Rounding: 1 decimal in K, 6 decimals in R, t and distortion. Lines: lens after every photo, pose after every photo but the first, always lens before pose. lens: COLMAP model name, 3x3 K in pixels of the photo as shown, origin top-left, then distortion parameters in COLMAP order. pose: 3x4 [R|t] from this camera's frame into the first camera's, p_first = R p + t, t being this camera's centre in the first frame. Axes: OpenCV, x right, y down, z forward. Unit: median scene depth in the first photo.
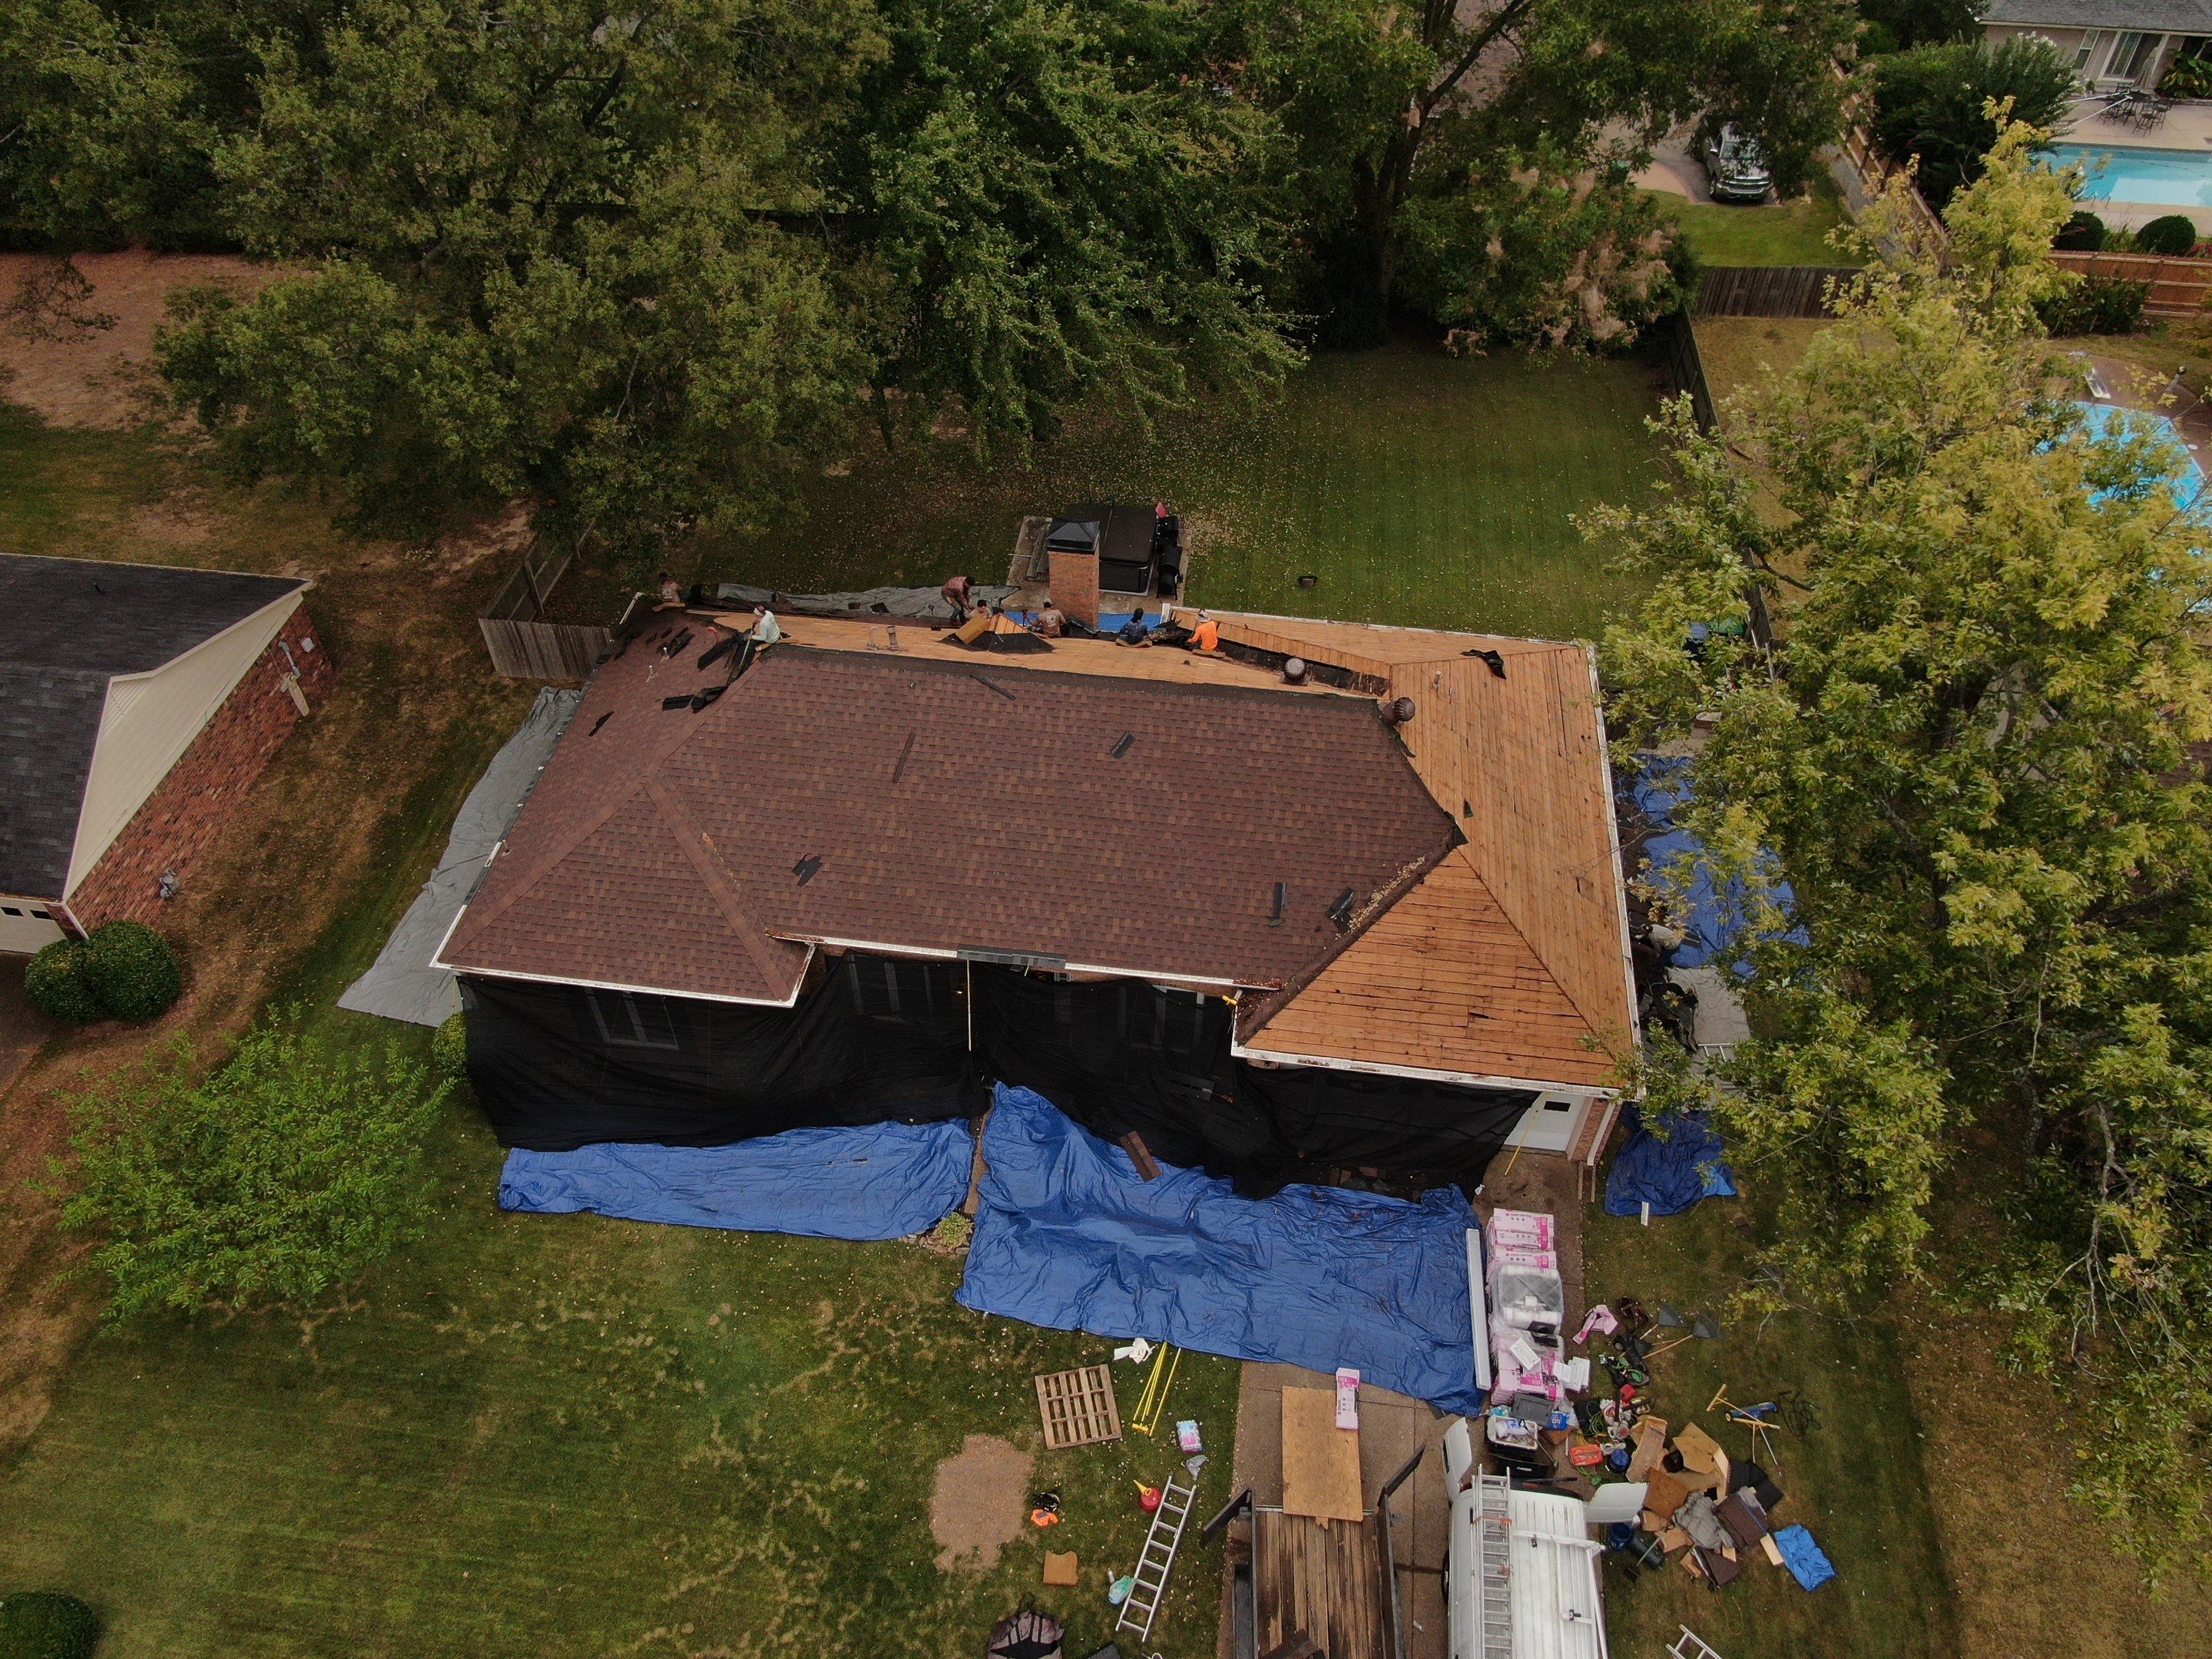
lens RADIAL K [[1568.3, 0, 1104.1], [0, 1568.3, 837.4], [0, 0, 1]] dist [-0.020367, 0.014572]
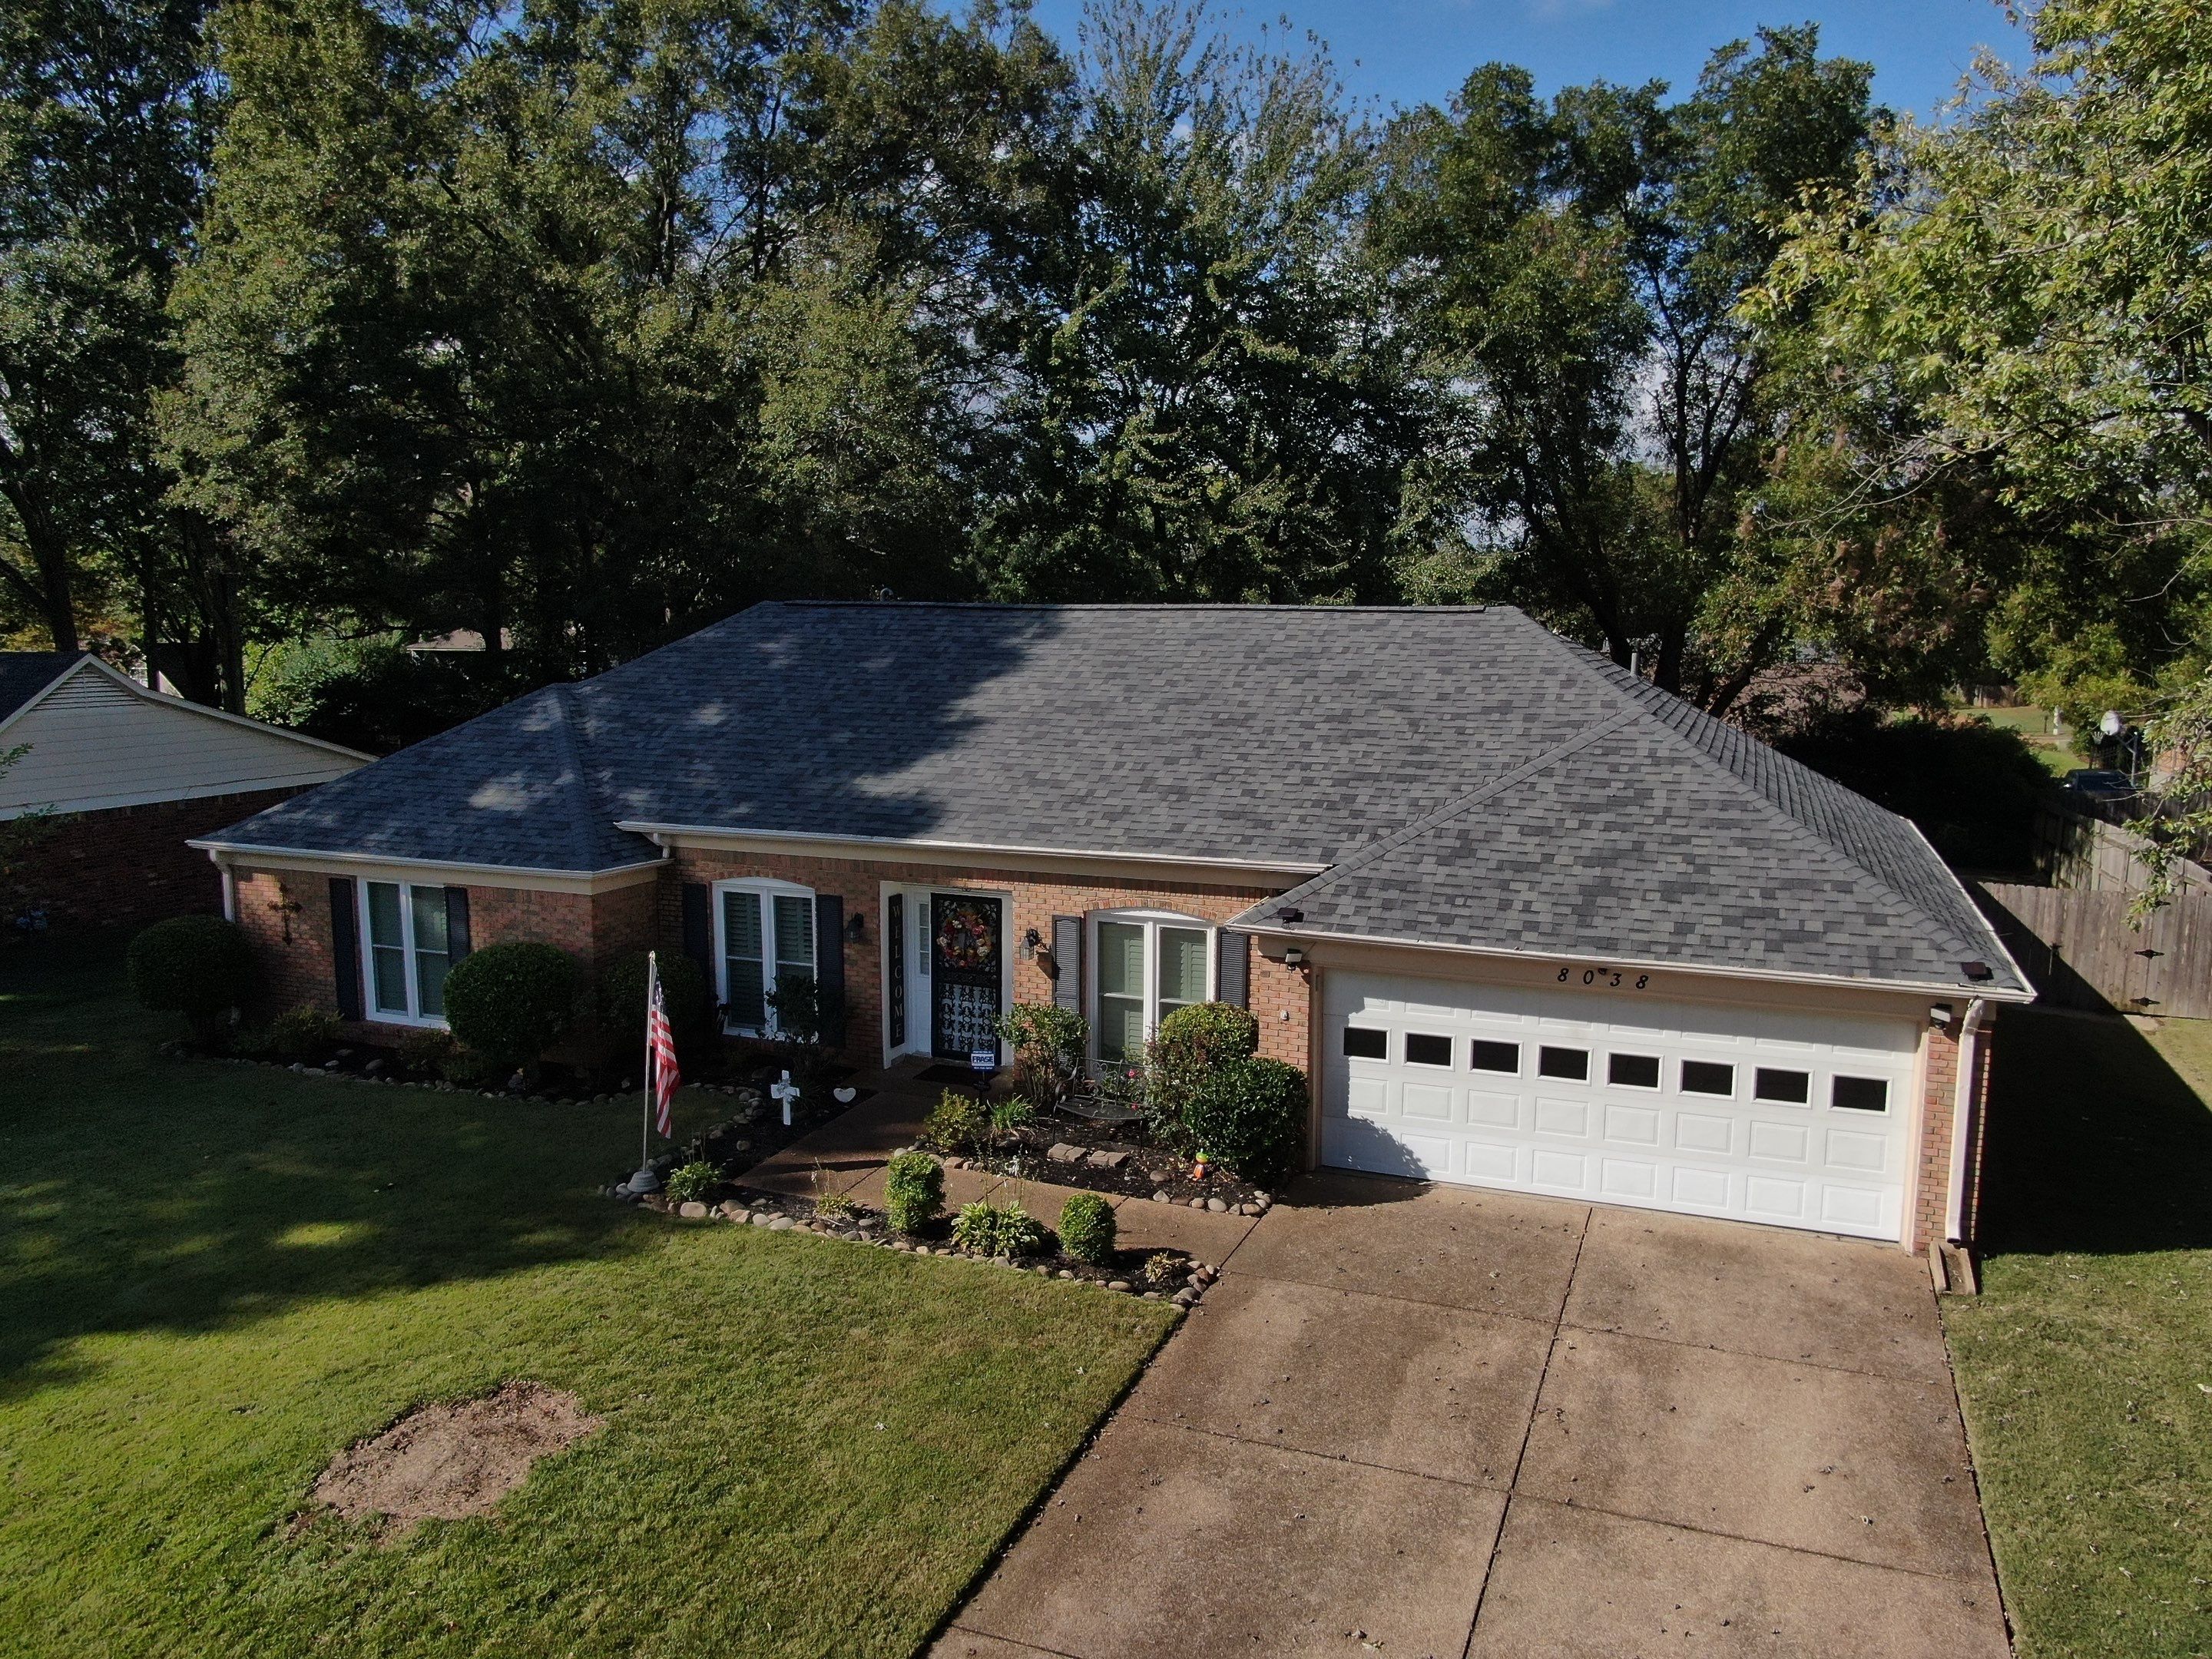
lens RADIAL K [[1568.3, 0, 1107.9], [0, 1568.3, 827.7], [0, 0, 1]] dist [-0.020367, 0.014572]
pose [[0.967597, 0.030076, -0.250704, 0.181116], [-0.178126, 0.785020, -0.593308, 0.450881], [0.178963, 0.618739, 0.764940, 0.522151]]
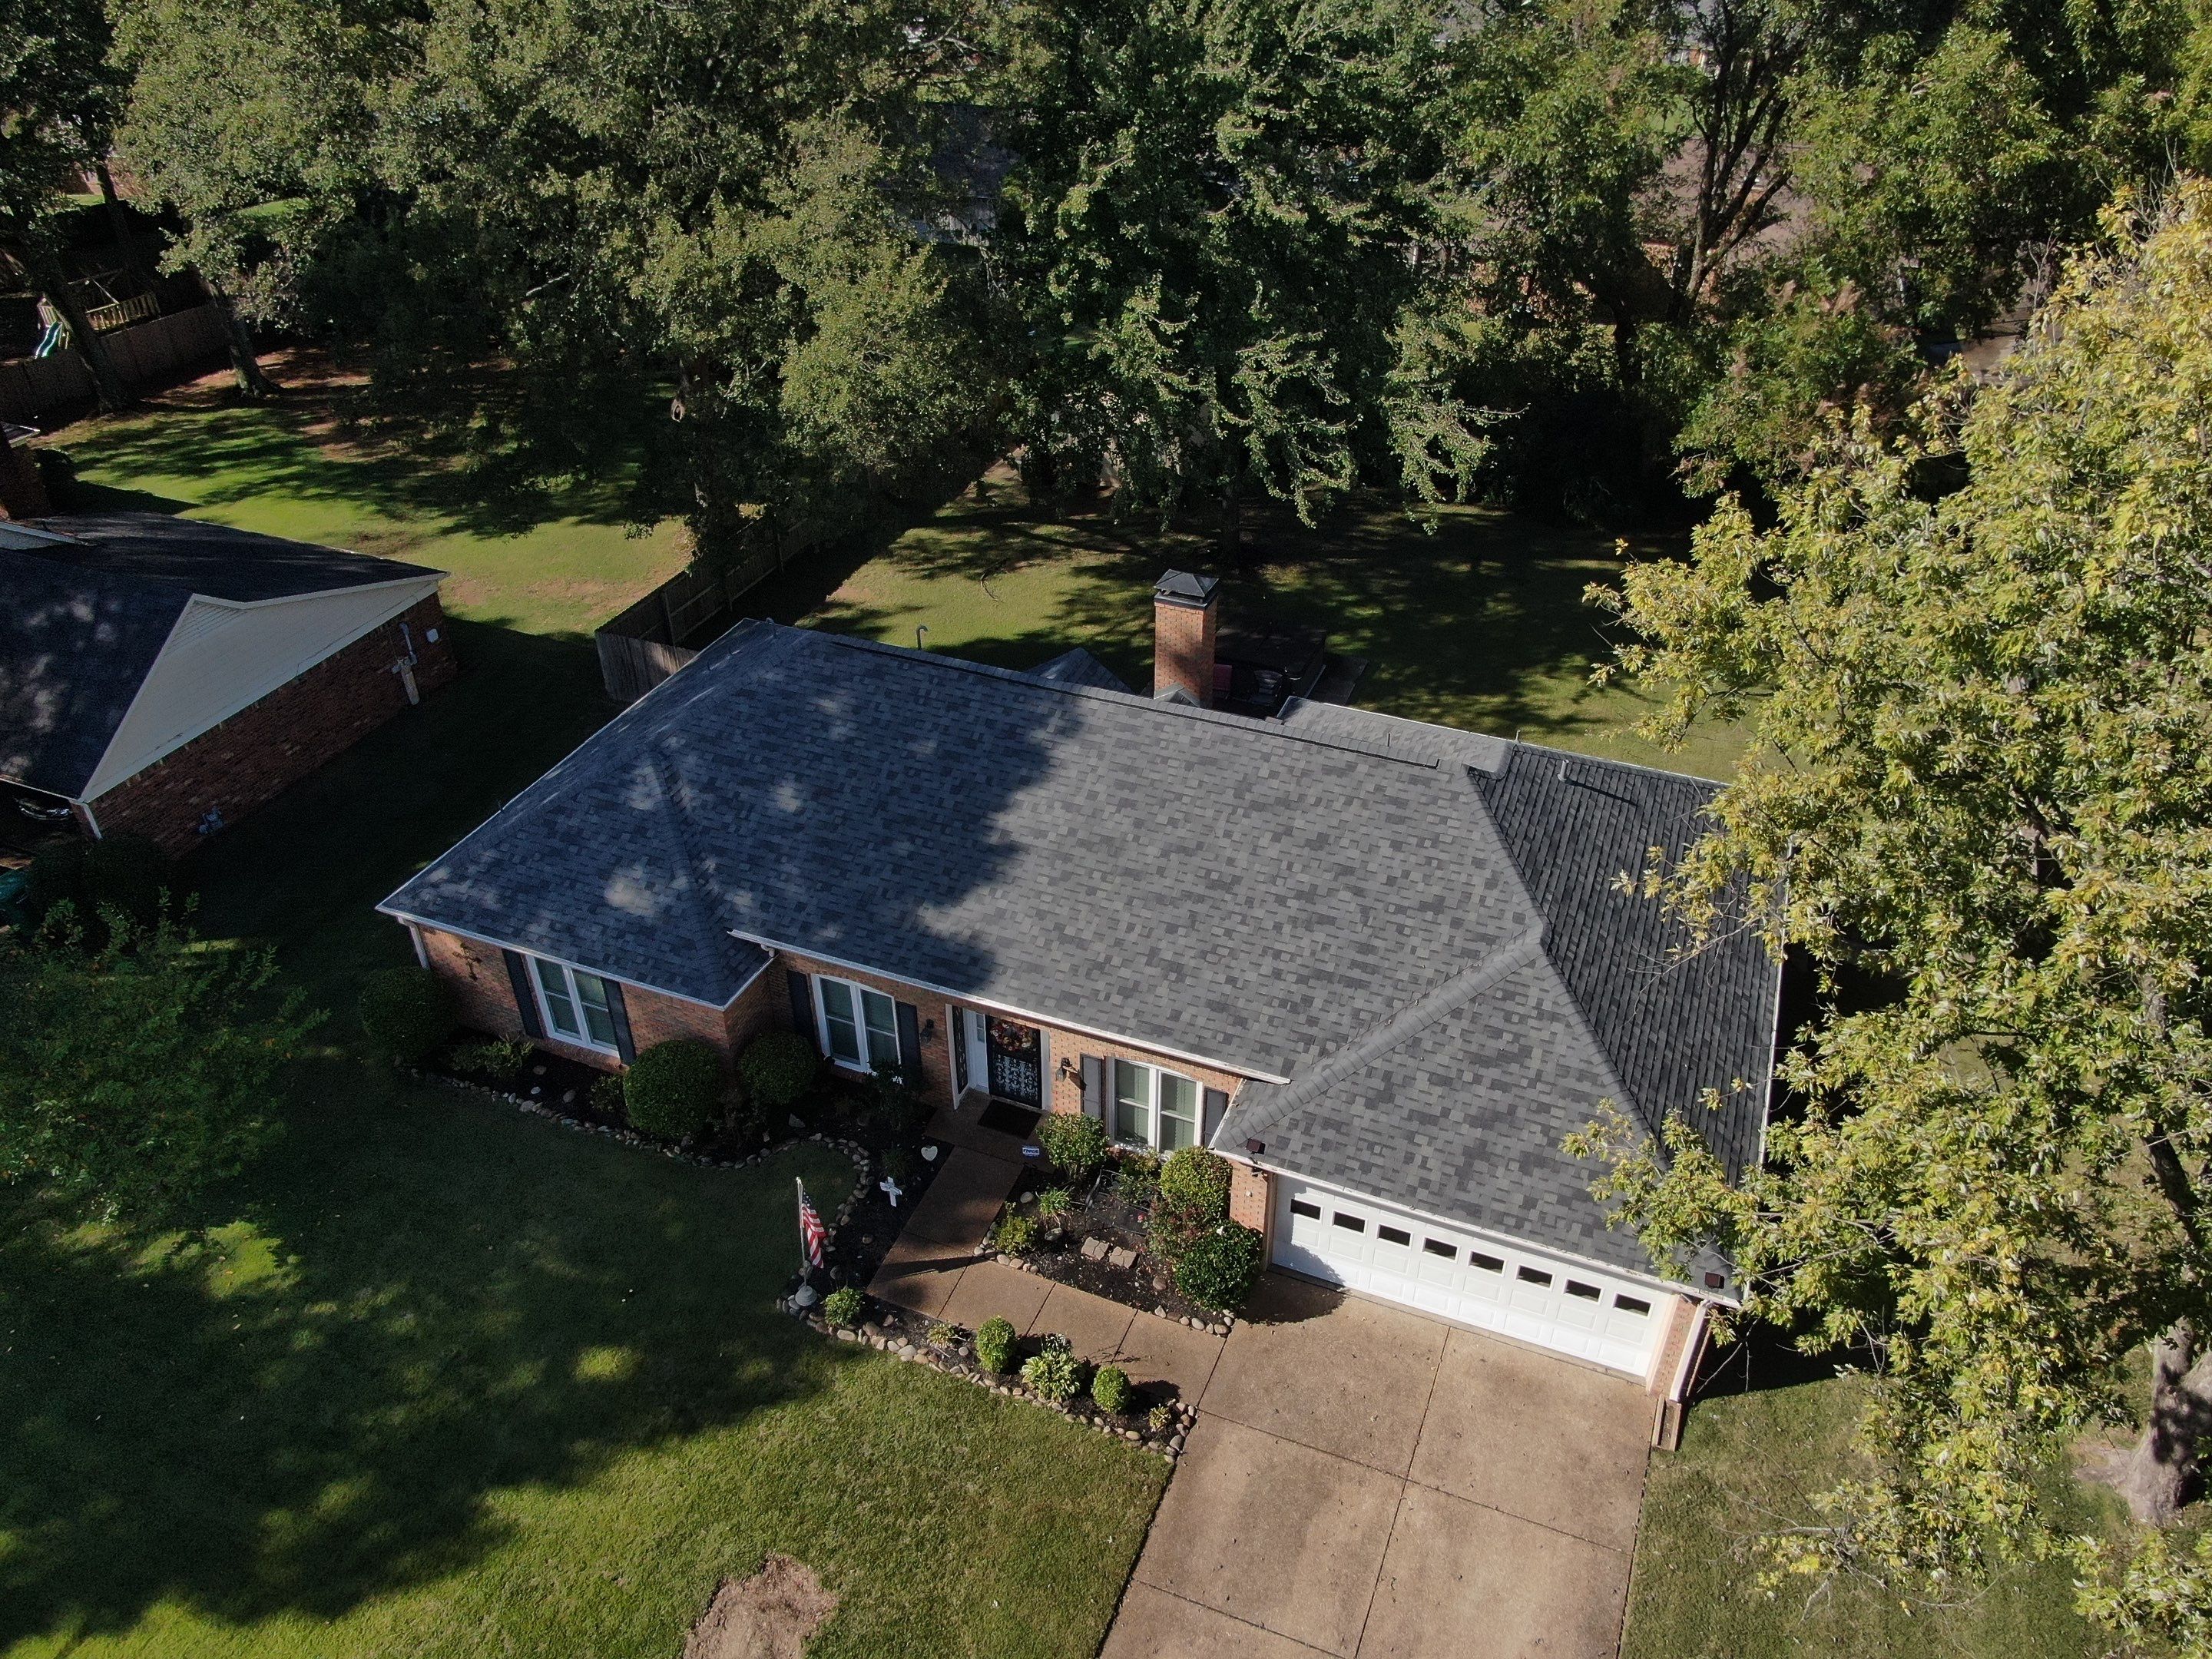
lens RADIAL K [[1568.3, 0, 1107.0], [0, 1568.3, 830.3], [0, 0, 1]] dist [-0.020367, 0.014572]
pose [[0.967935, 0.134095, -0.212414, 0.177177], [-0.173151, 0.968780, -0.177438, 0.129964], [0.181989, 0.208528, 0.960935, 0.190714]]
